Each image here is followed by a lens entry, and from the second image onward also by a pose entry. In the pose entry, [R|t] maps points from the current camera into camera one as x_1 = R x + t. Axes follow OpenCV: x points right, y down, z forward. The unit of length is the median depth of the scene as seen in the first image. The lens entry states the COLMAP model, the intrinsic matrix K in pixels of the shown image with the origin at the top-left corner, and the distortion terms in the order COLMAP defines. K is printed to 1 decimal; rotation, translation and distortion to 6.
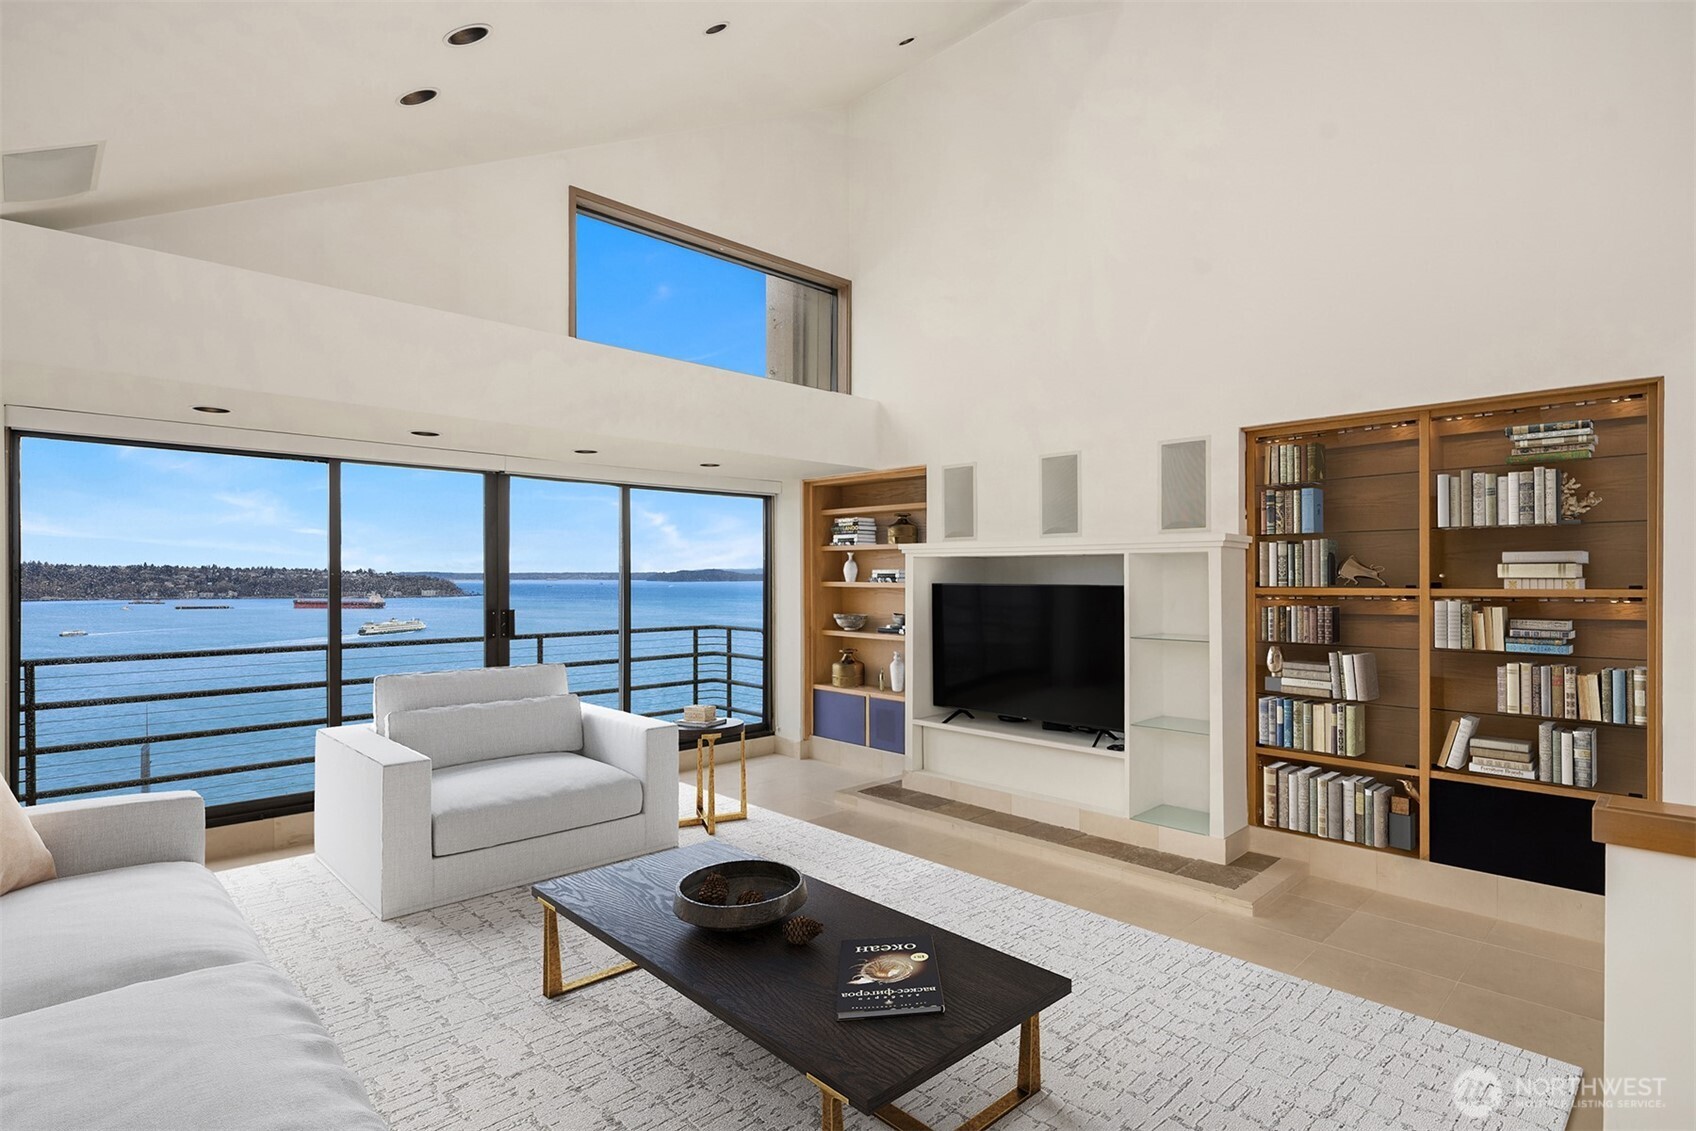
lens RADIAL K [[862.8, 0, 848.0], [0, 862.8, 565.5], [0, 0, 1]] dist [0.006922, -0.005772]
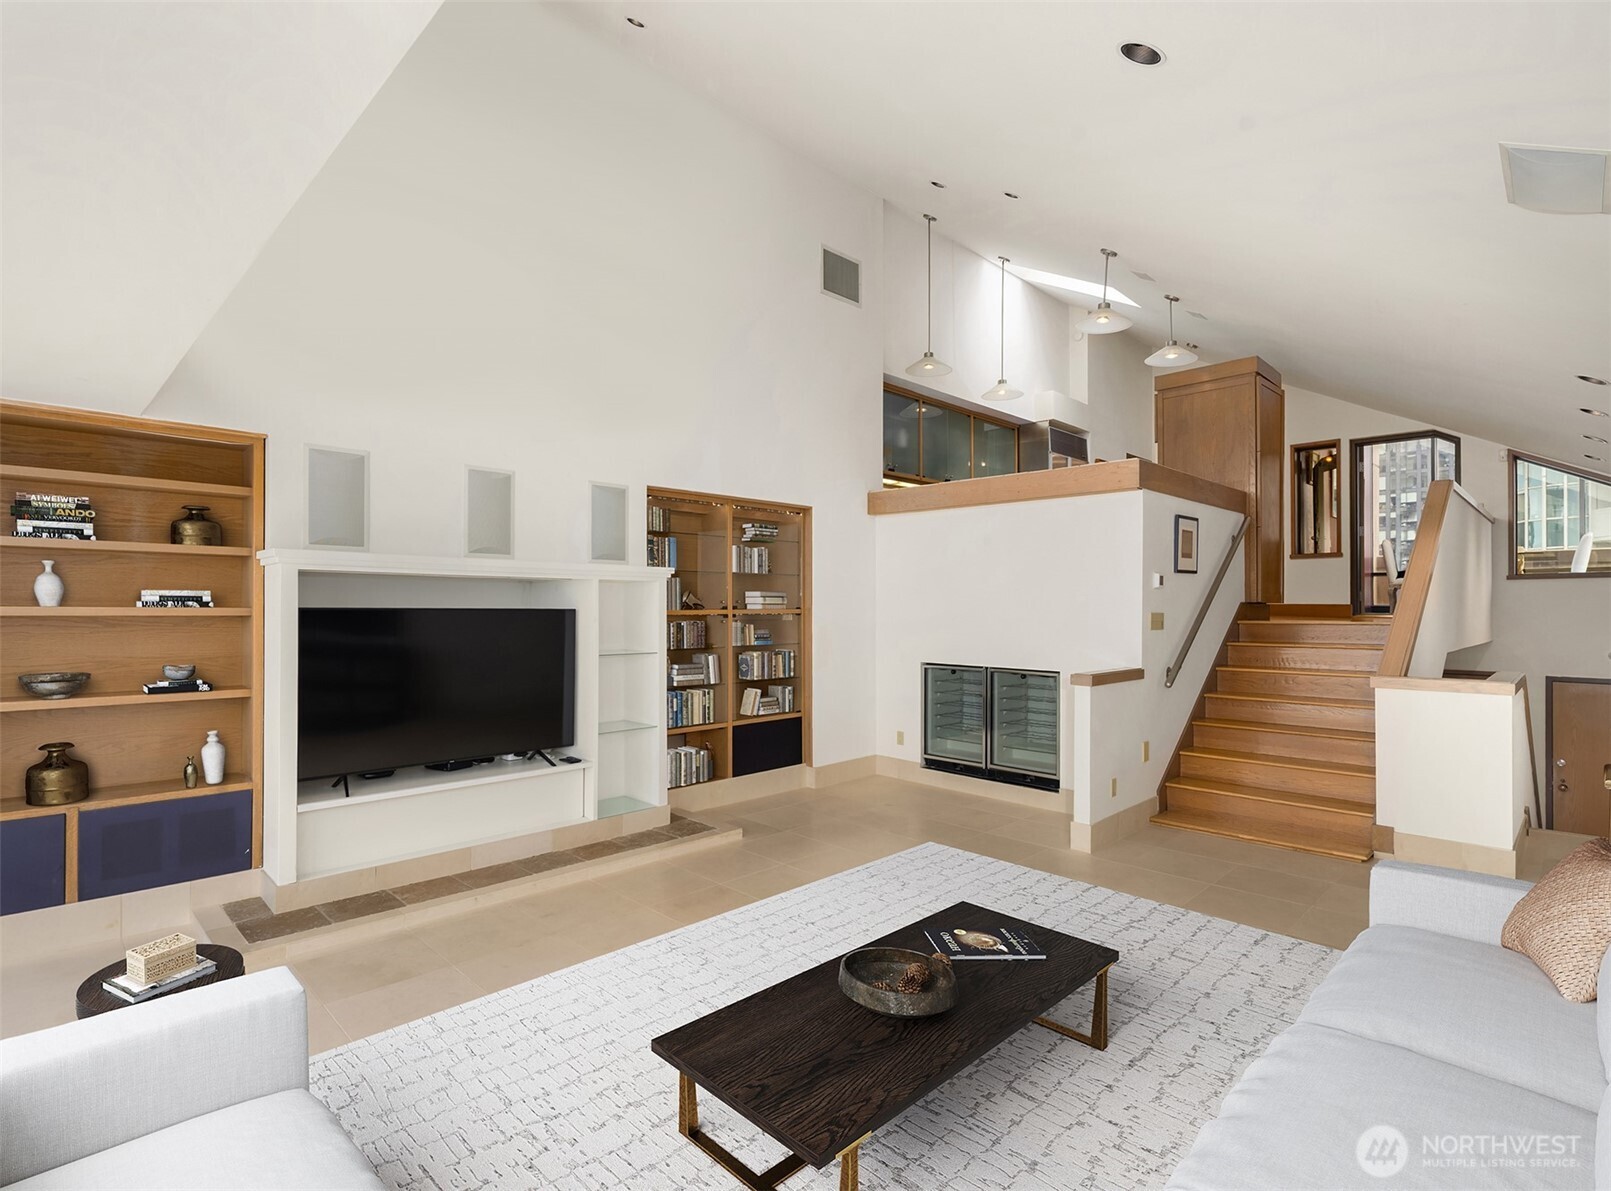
lens RADIAL K [[798.4, 0, 807.1], [0, 798.4, 612.4], [0, 0, 1]] dist [0.000597, 0.000238]
pose [[-0.013533, 0.000613, 0.999908, -0.594374], [-0.005124, 0.999987, -0.000683, 0.022626], [-0.999895, -0.005133, -0.013529, 0.632511]]
